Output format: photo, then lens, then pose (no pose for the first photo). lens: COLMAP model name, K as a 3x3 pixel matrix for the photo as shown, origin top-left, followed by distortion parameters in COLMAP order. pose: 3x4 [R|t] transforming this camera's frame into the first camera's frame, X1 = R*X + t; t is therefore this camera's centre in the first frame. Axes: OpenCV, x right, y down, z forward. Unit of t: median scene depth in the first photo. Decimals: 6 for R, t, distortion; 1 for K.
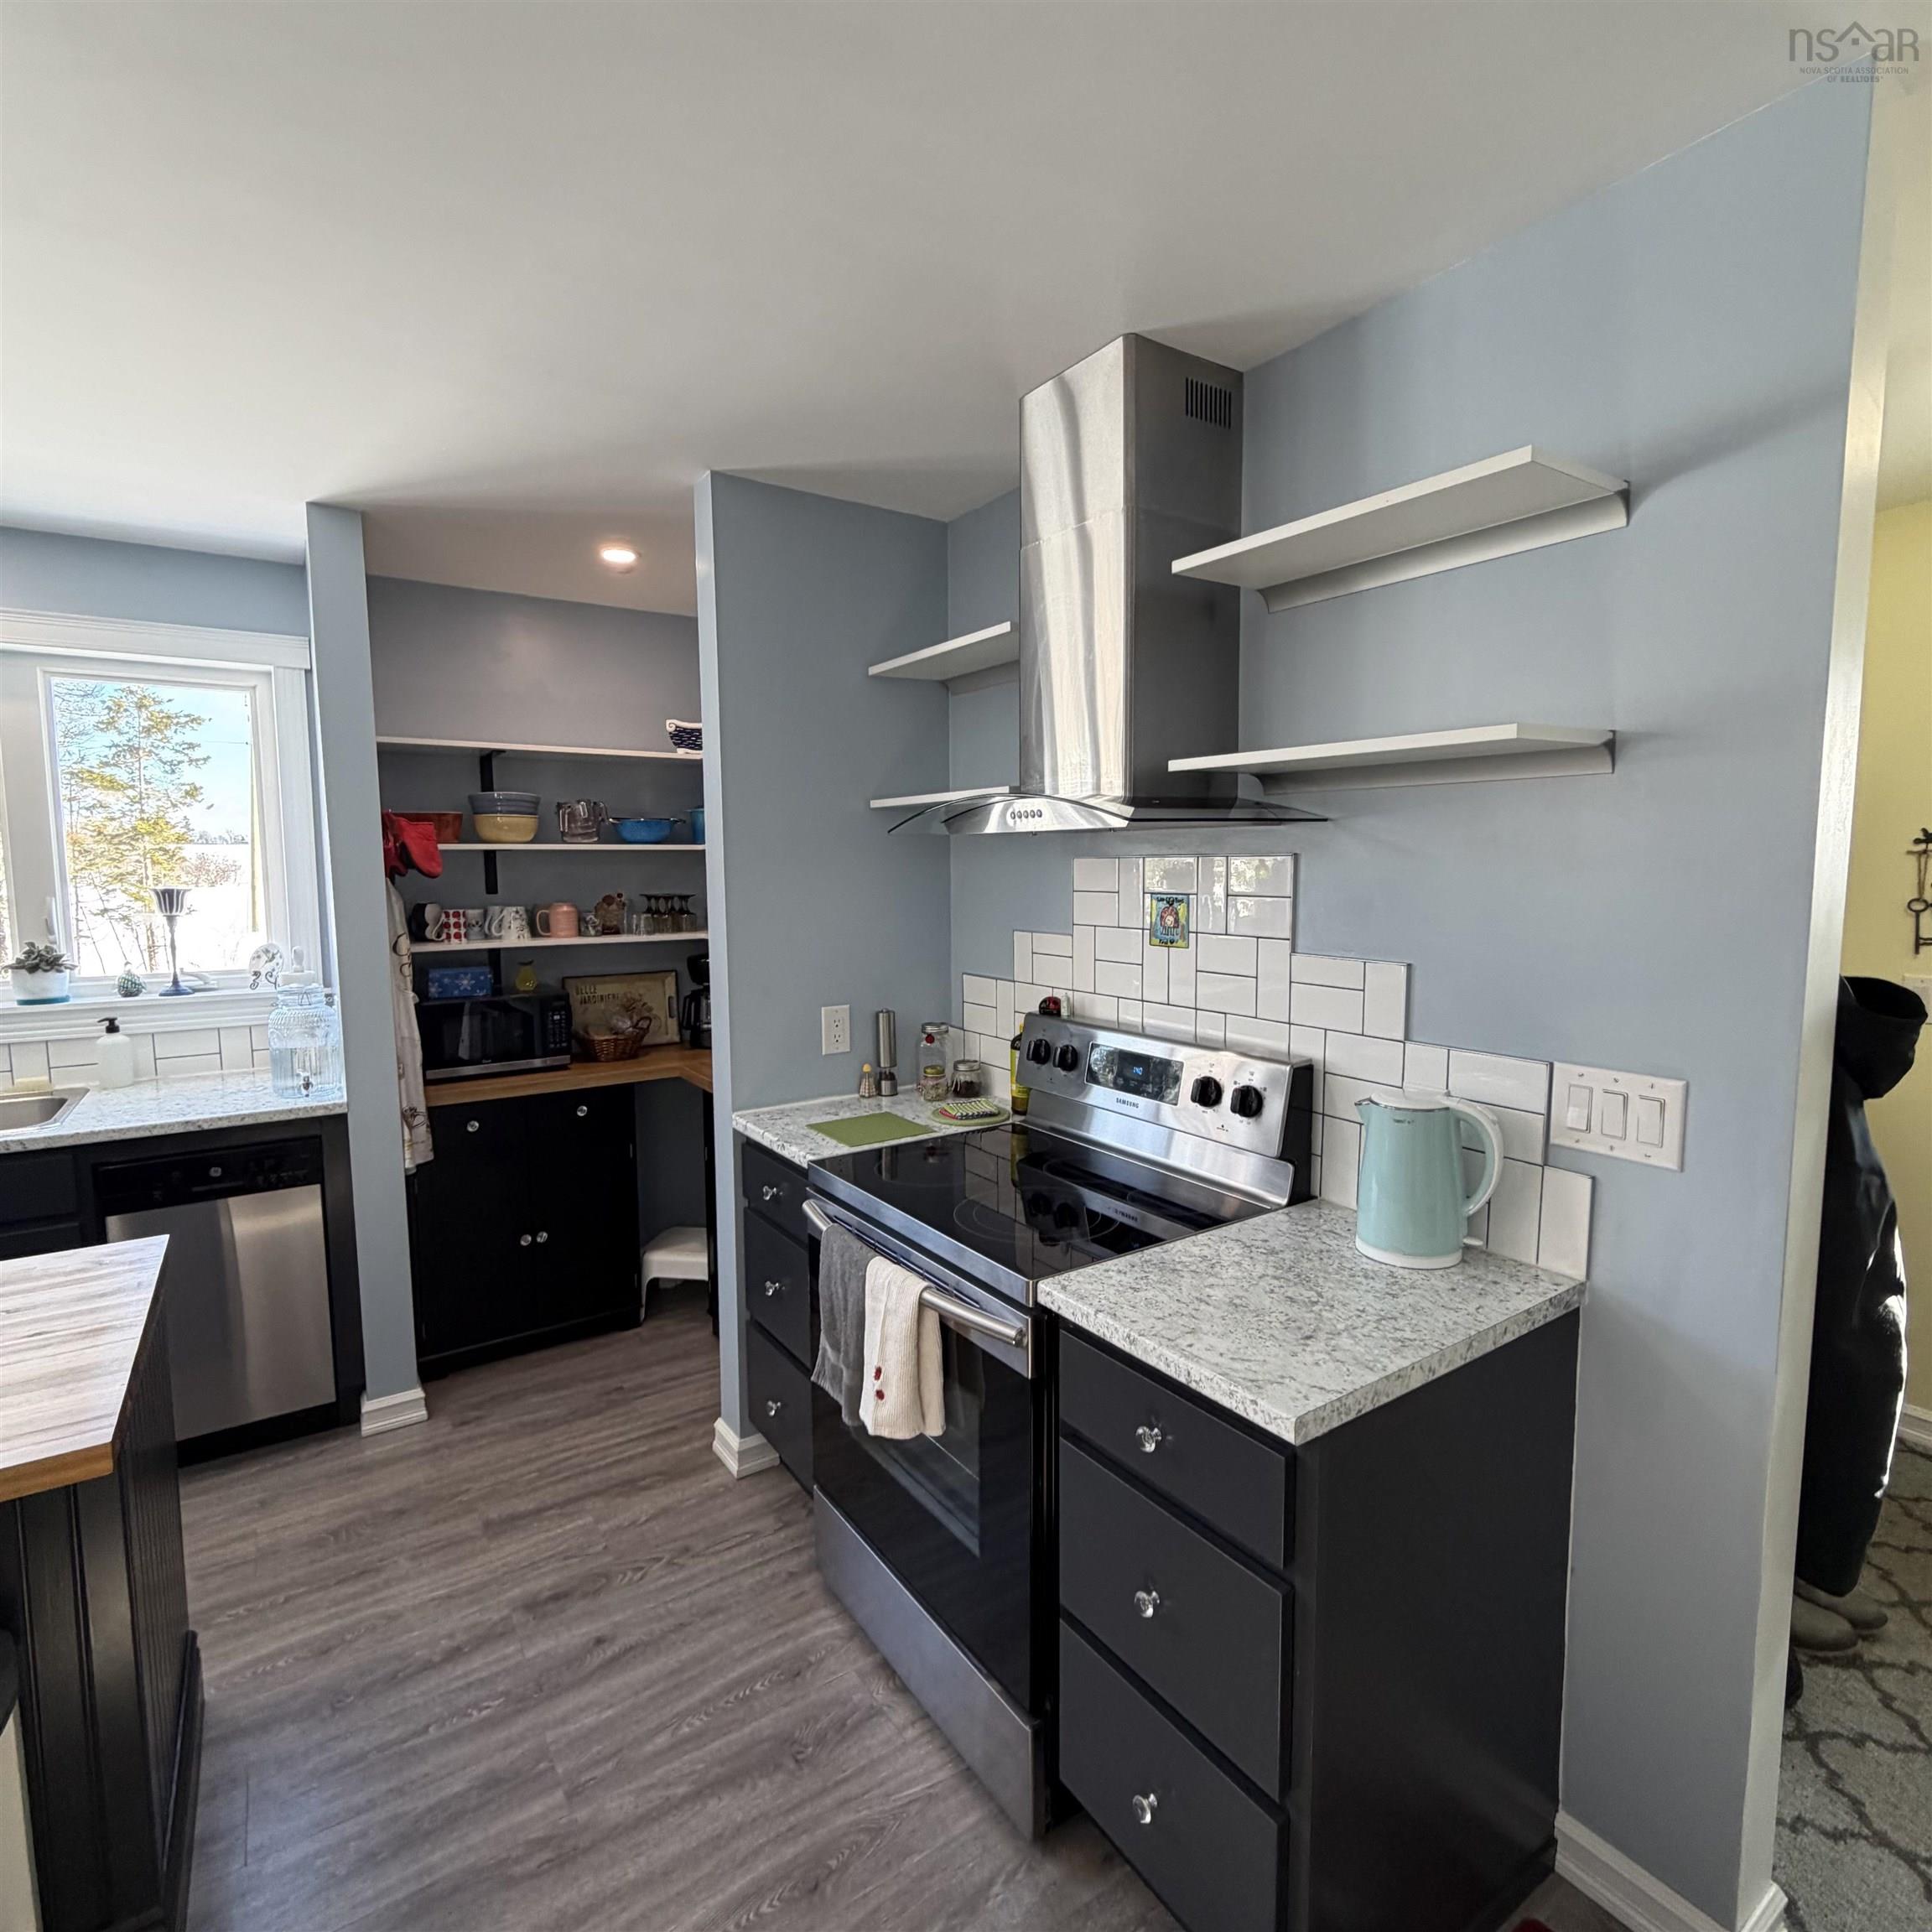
lens RADIAL K [[1026.8, 0, 966.0], [0, 1026.8, 966.0], [0, 0, 1]] dist [0.005346, -0.002691]
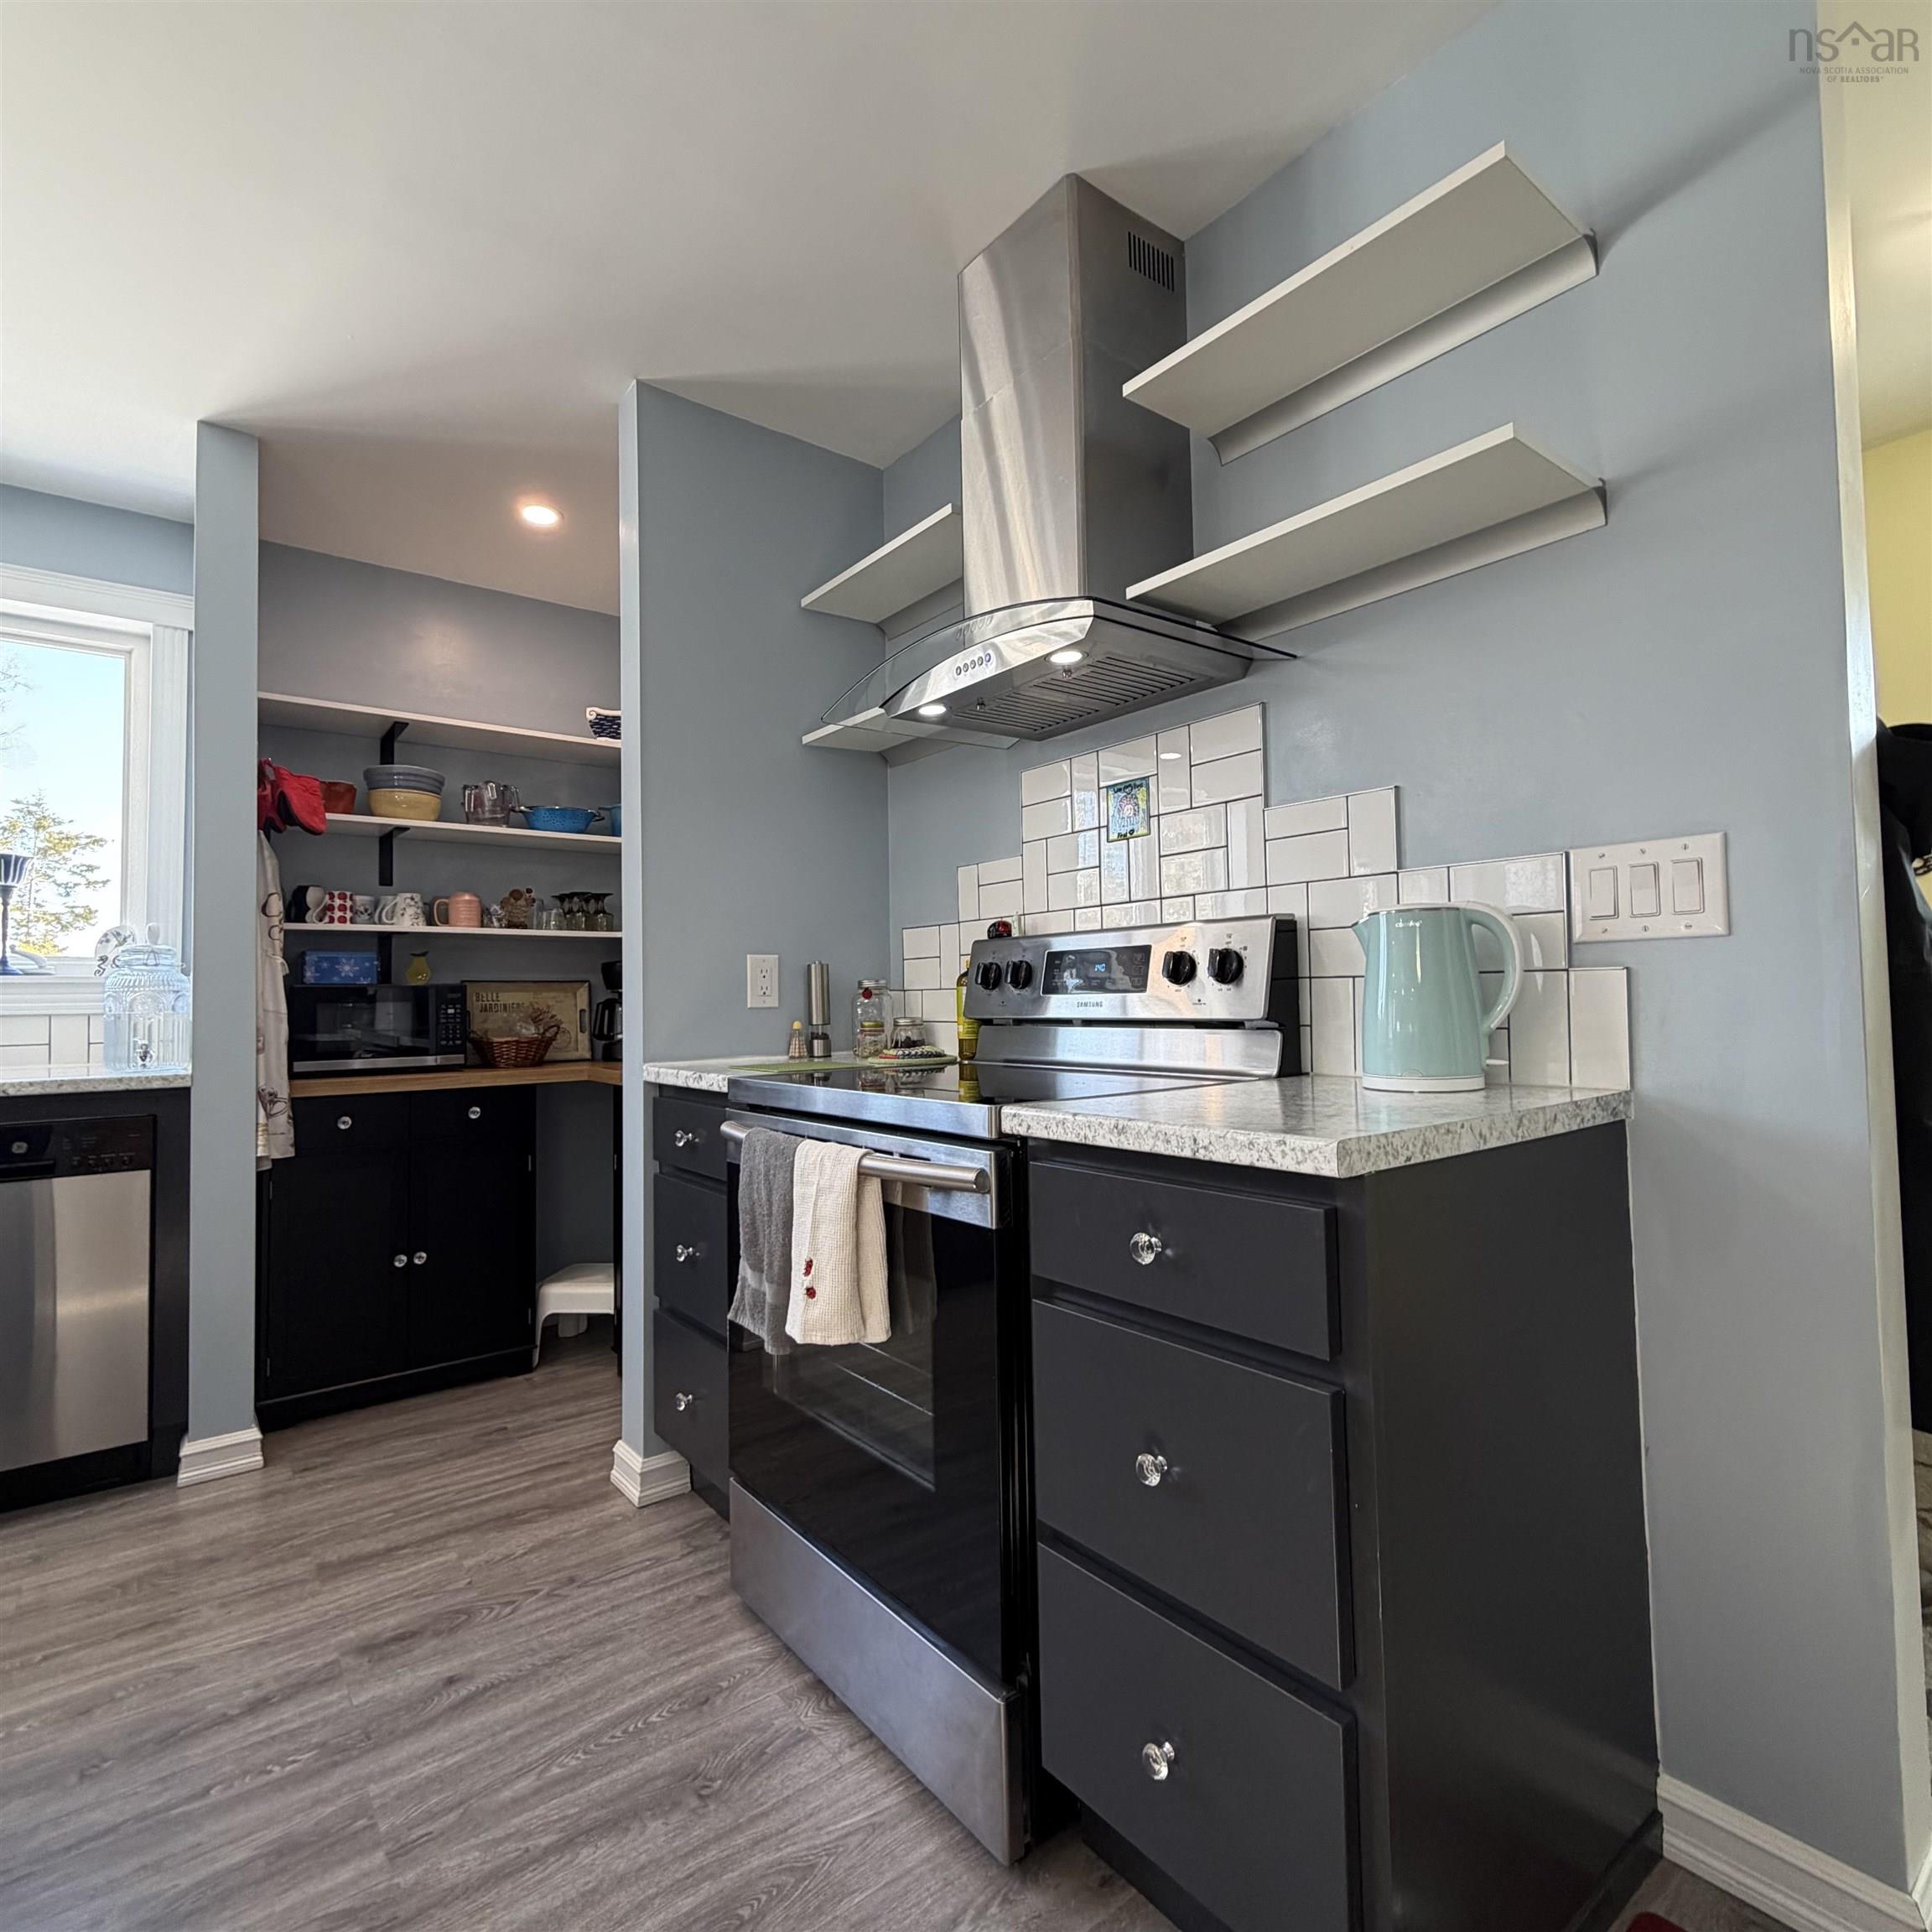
lens RADIAL K [[1026.8, 0, 966.0], [0, 1026.8, 966.0], [0, 0, 1]] dist [0.005346, -0.002691]
pose [[0.997817, -0.007932, 0.065558, -0.008850], [0.016726, 0.990744, -0.134712, 0.211580], [-0.063883, 0.135514, 0.988714, 0.111138]]
